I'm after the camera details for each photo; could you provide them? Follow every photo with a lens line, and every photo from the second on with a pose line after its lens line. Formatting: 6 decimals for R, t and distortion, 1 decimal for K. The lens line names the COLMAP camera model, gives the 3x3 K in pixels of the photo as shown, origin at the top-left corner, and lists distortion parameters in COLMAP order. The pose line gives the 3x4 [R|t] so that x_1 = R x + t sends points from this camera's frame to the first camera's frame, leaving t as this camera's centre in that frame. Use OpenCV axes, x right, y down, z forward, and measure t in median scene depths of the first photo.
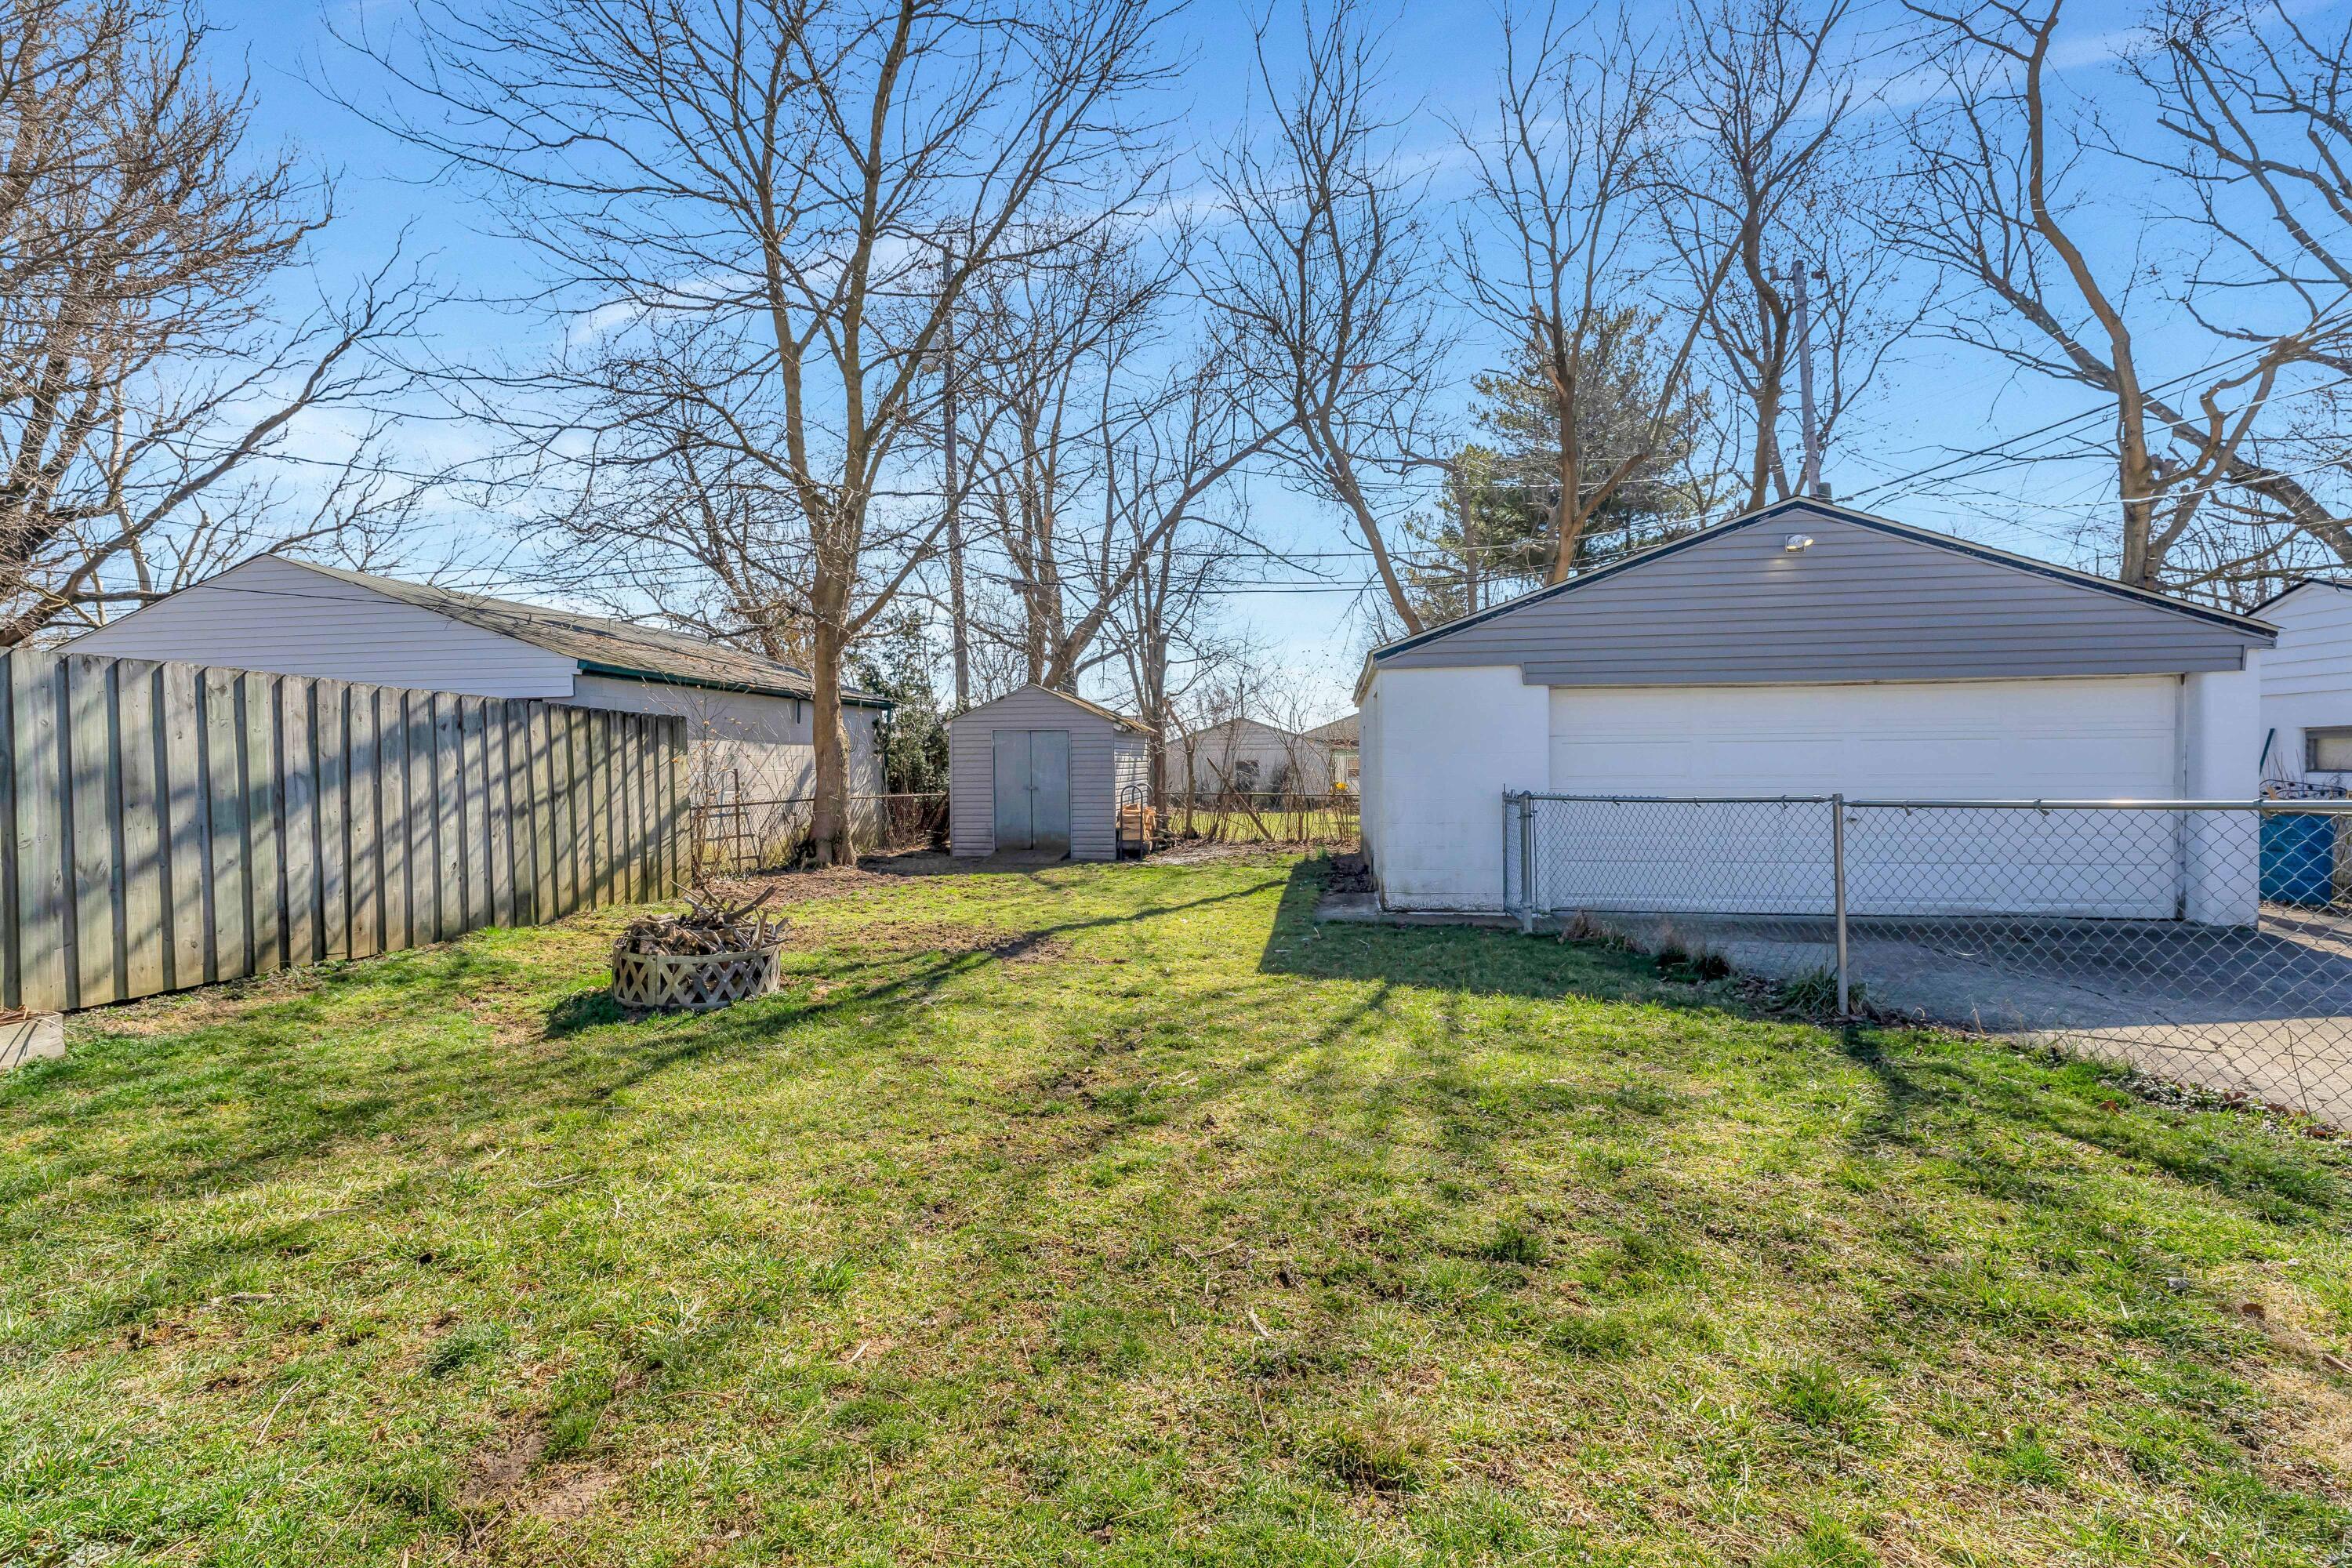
lens RADIAL K [[941.3, 0, 1176.0], [0, 941.3, 784.0], [0, 0, 1]] dist [0.012077, -0.000001]
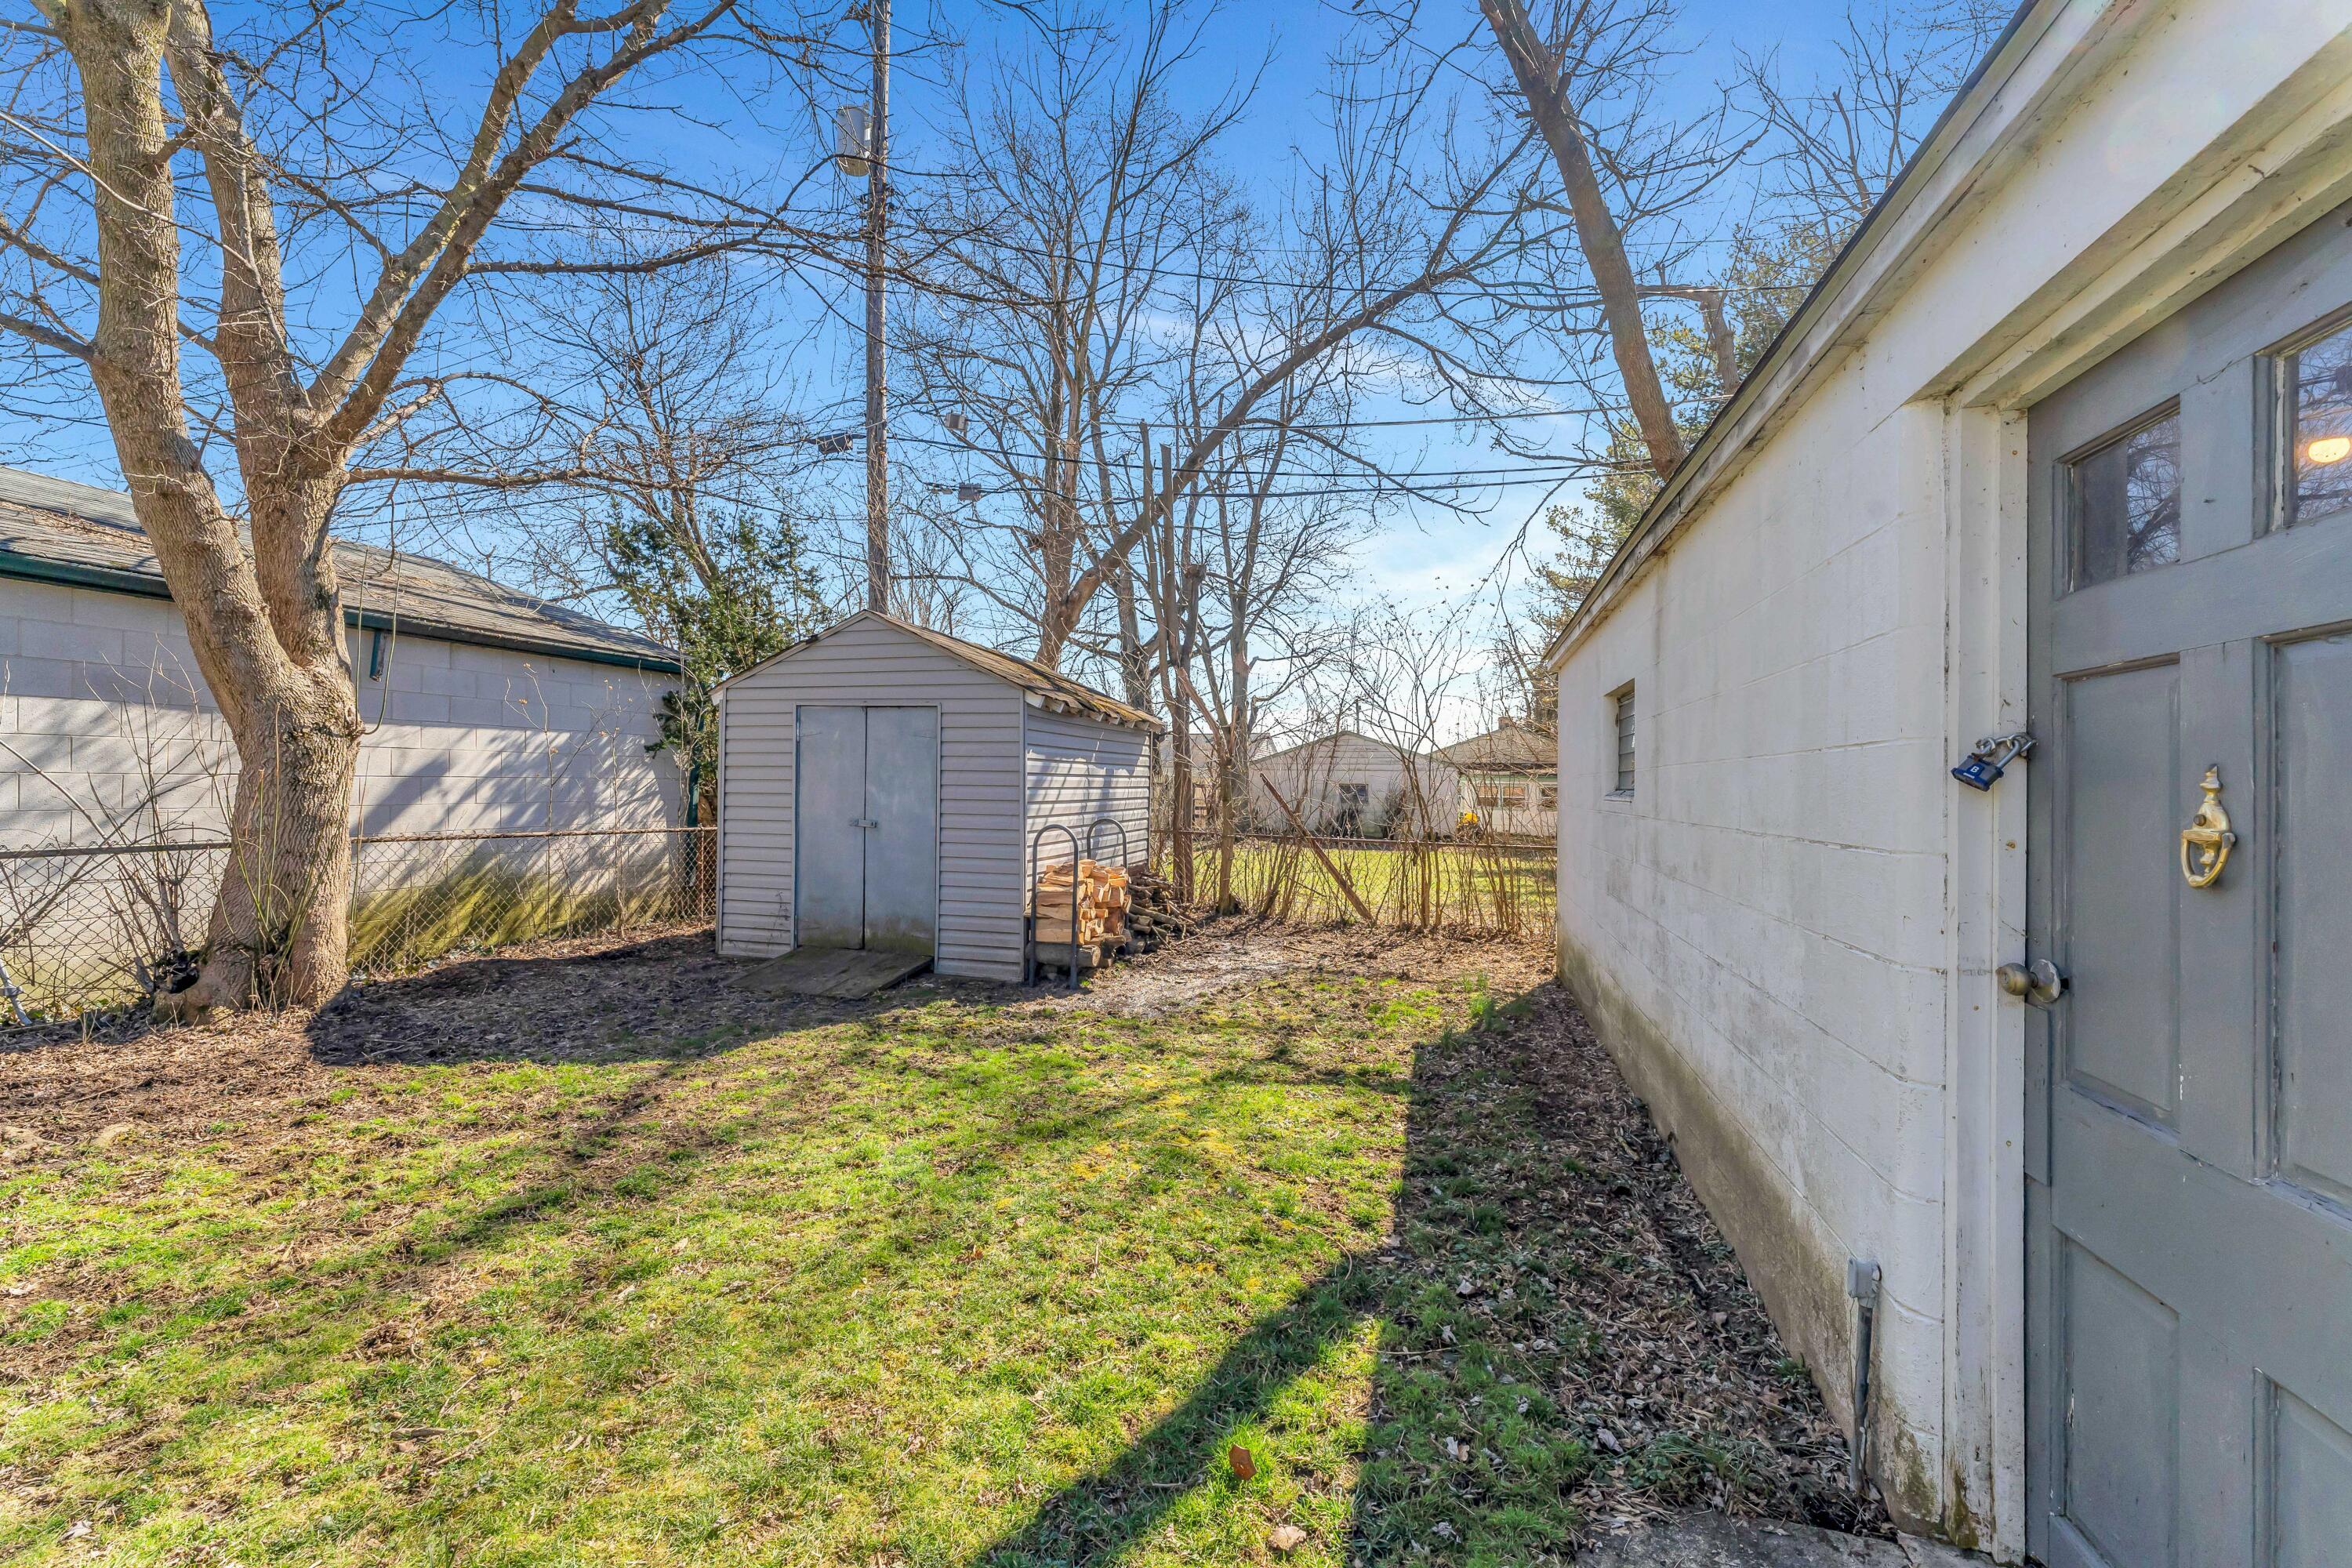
lens RADIAL K [[954.8, 0, 1176.0], [0, 954.8, 784.0], [0, 0, 1]] dist [0.001384, 0.000079]
pose [[0.992723, 0.020382, -0.118683, 0.049652], [-0.023198, 0.999480, -0.022394, -0.007035], [0.118165, 0.024984, 0.992680, 0.401433]]
